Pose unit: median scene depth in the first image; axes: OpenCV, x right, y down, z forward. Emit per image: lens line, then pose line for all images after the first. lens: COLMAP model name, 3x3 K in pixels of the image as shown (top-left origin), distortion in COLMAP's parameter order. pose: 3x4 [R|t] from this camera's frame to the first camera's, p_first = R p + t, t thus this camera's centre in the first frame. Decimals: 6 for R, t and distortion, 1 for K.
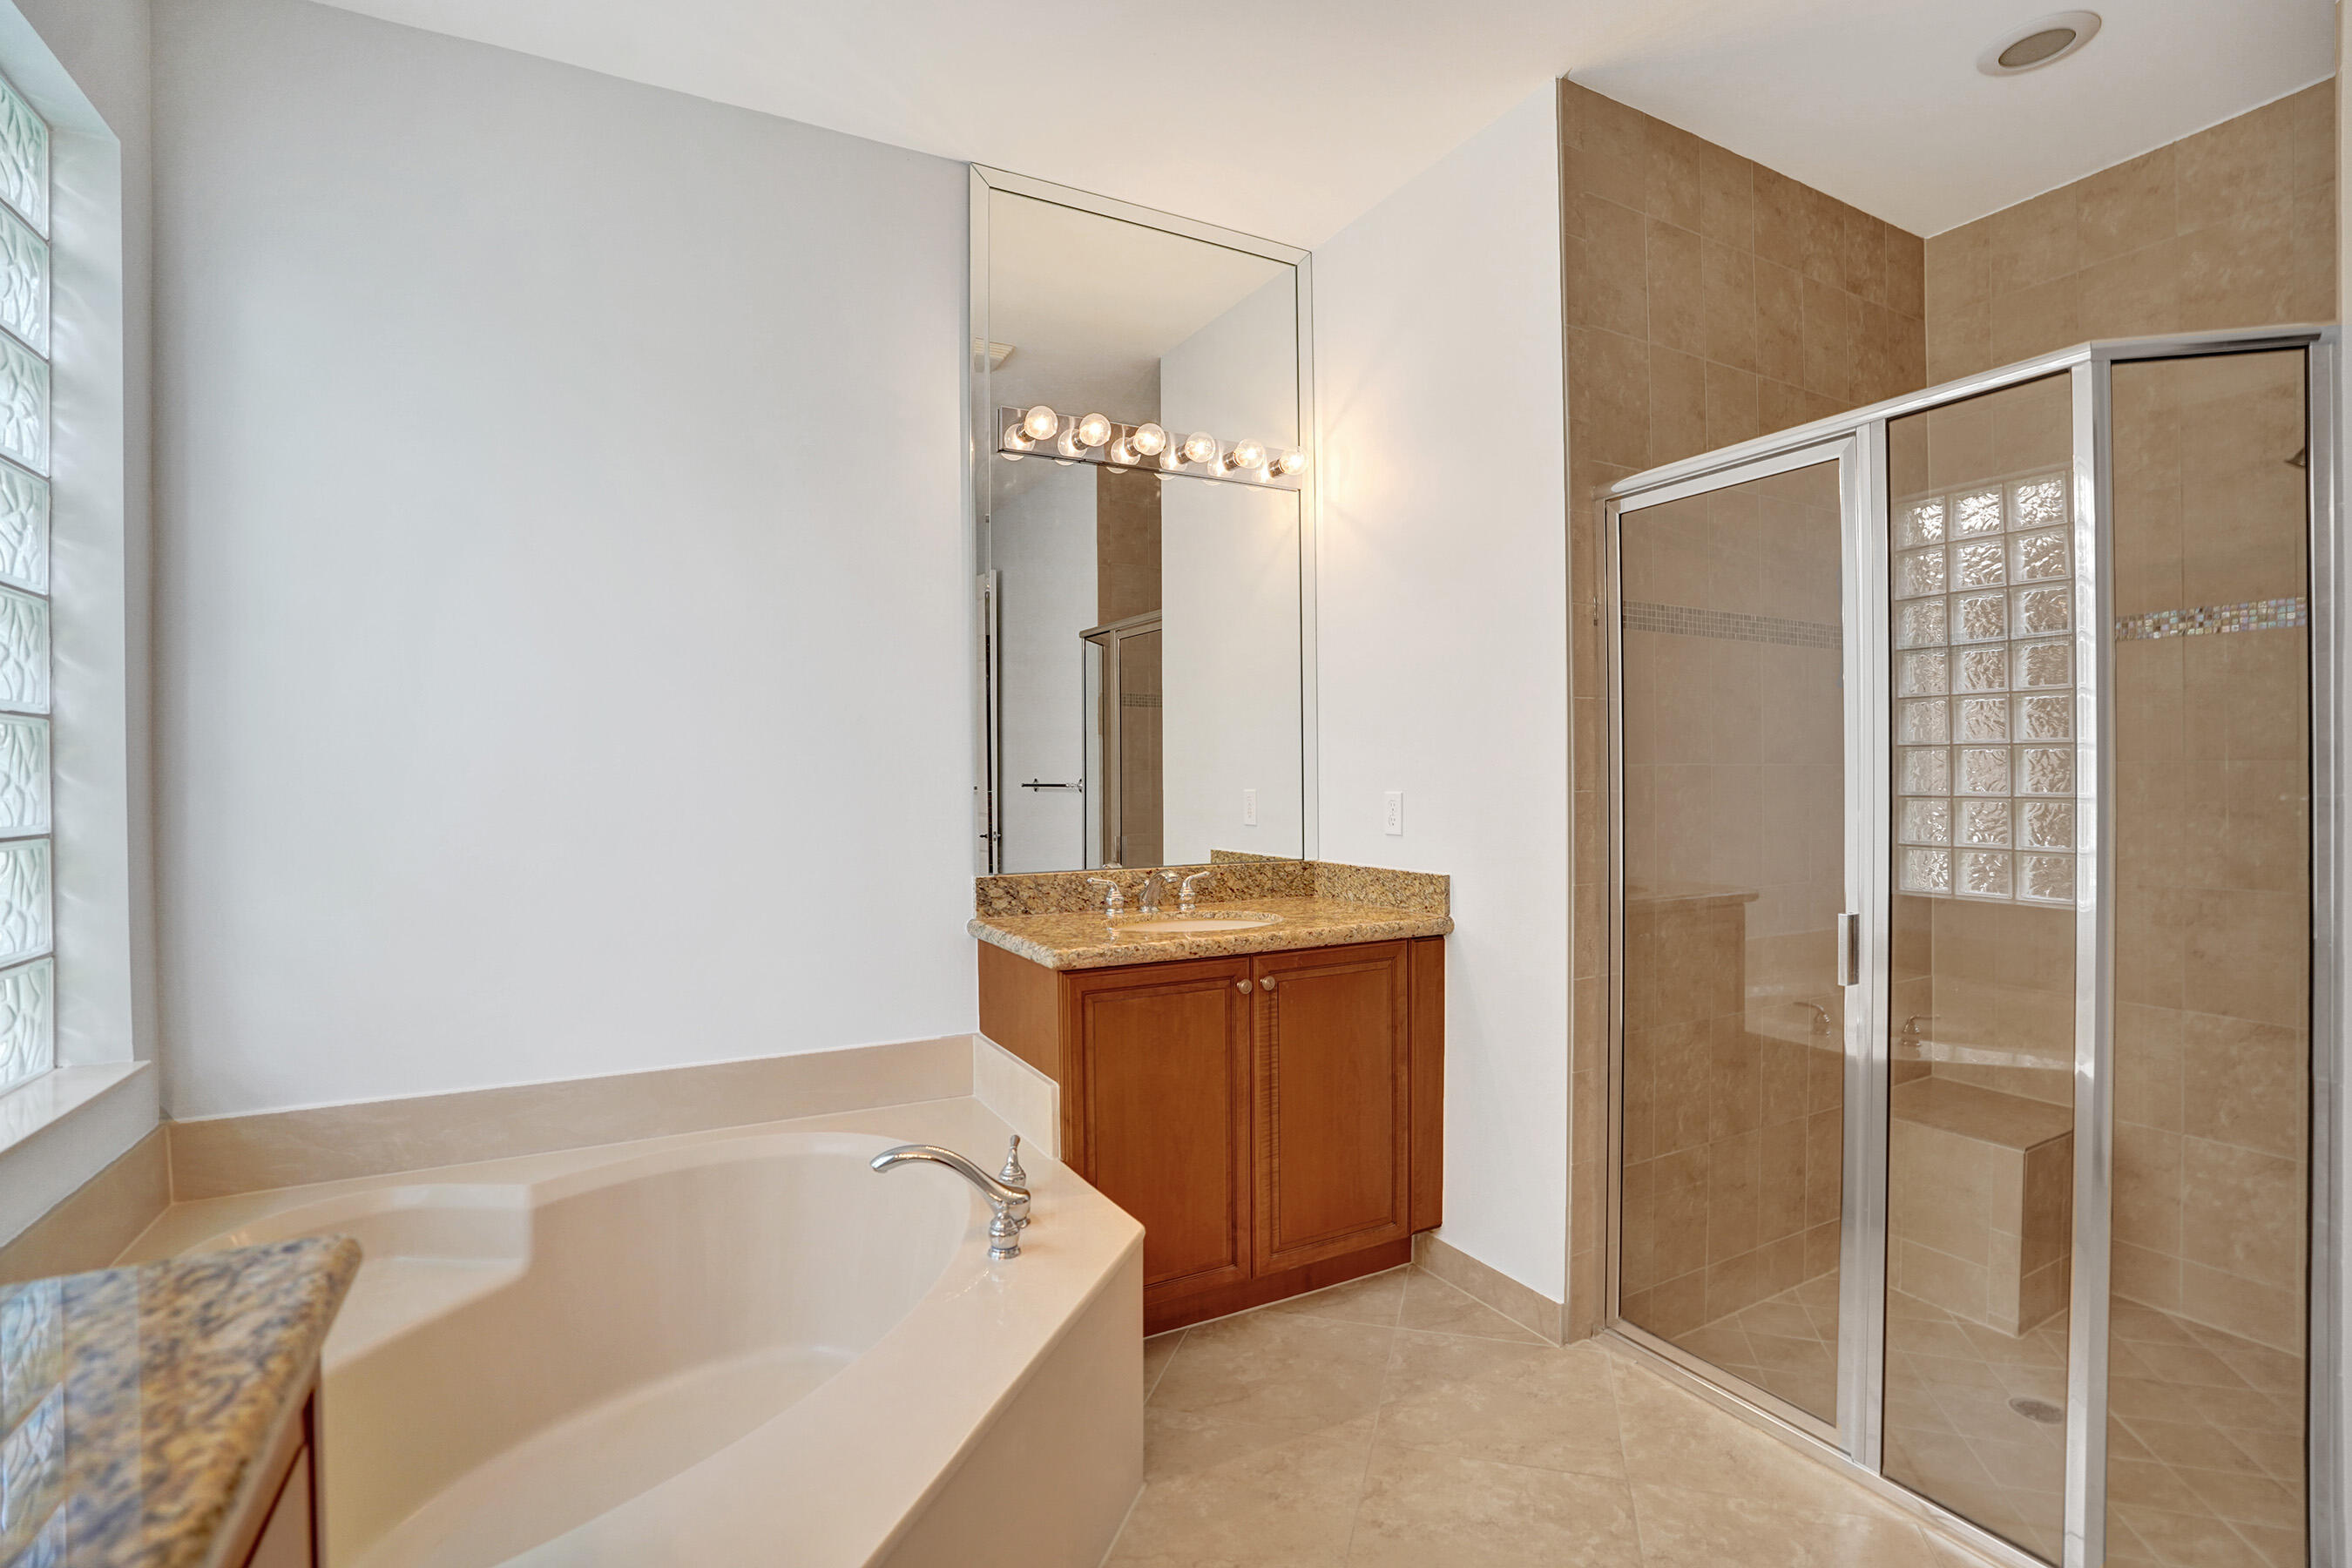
lens RADIAL K [[1092.9, 0, 1178.4], [0, 1092.9, 780.5], [0, 0, 1]] dist [-0.069436, 0.025695]
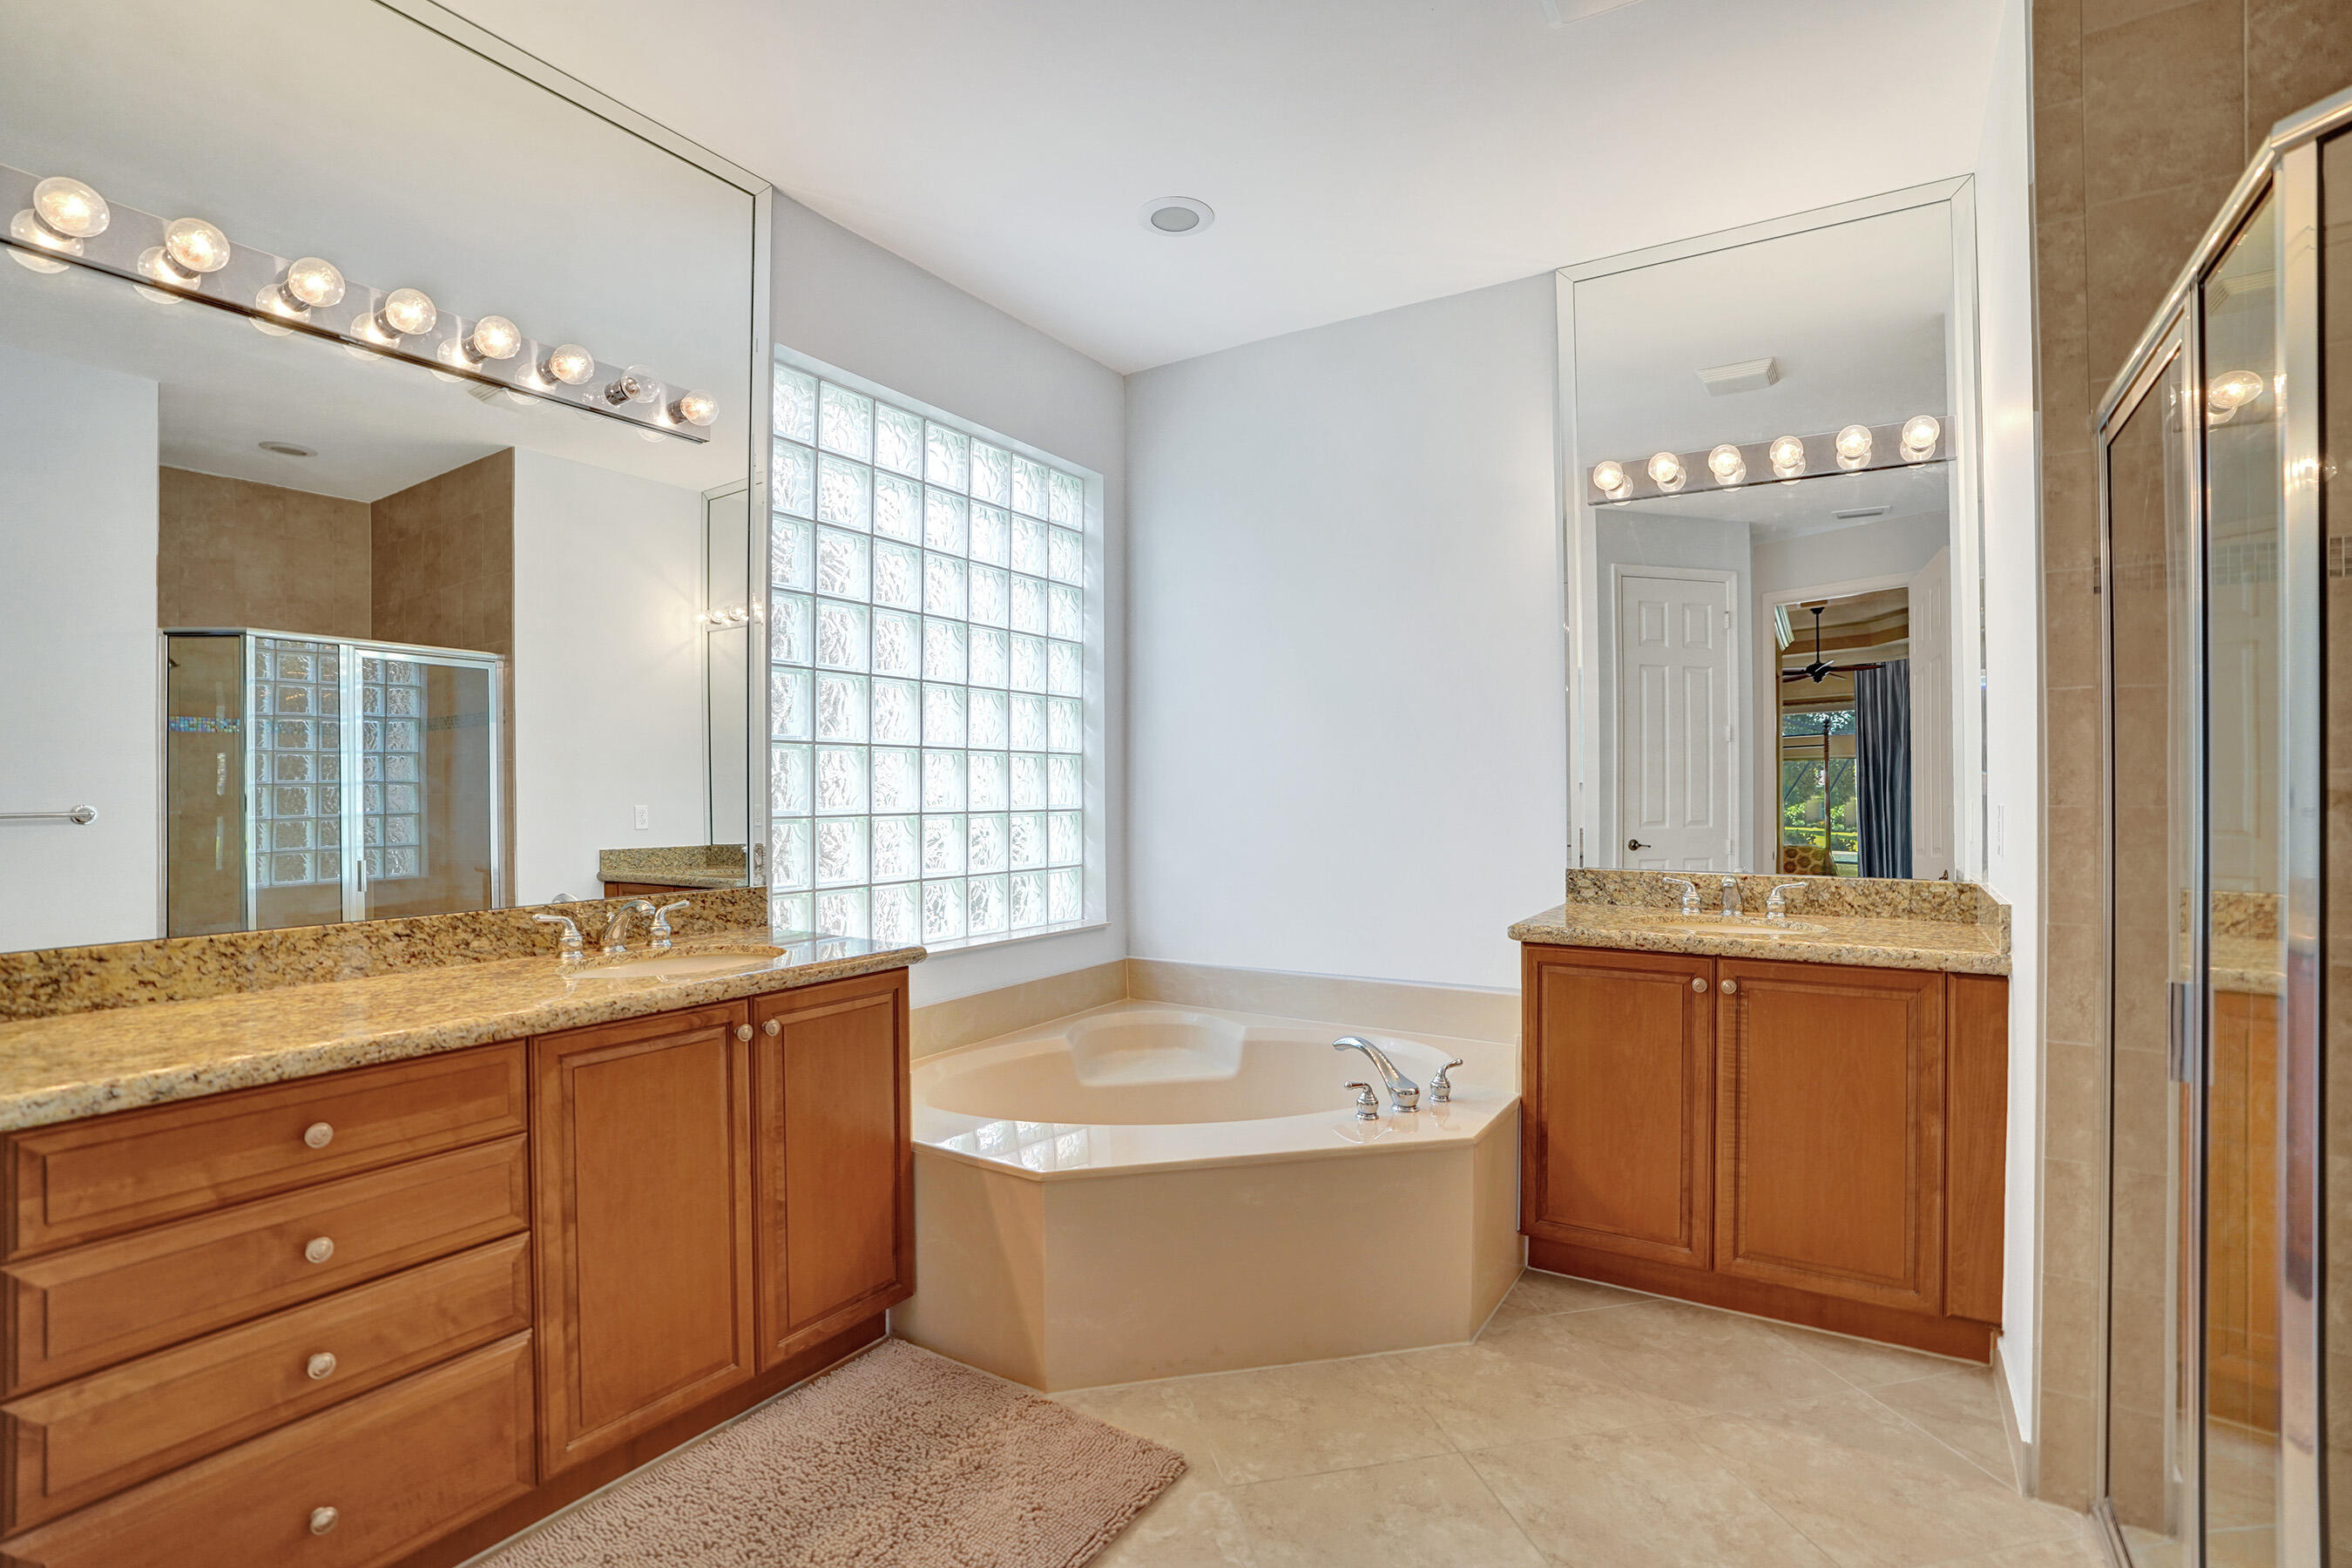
lens RADIAL K [[1092.9, 0, 1178.4], [0, 1092.9, 780.5], [0, 0, 1]] dist [-0.069436, 0.025695]
pose [[0.490204, 0.001239, -0.871607, 0.710383], [-0.004839, 0.999987, -0.001300, -0.004130], [0.871594, 0.004855, 0.490204, 0.053807]]
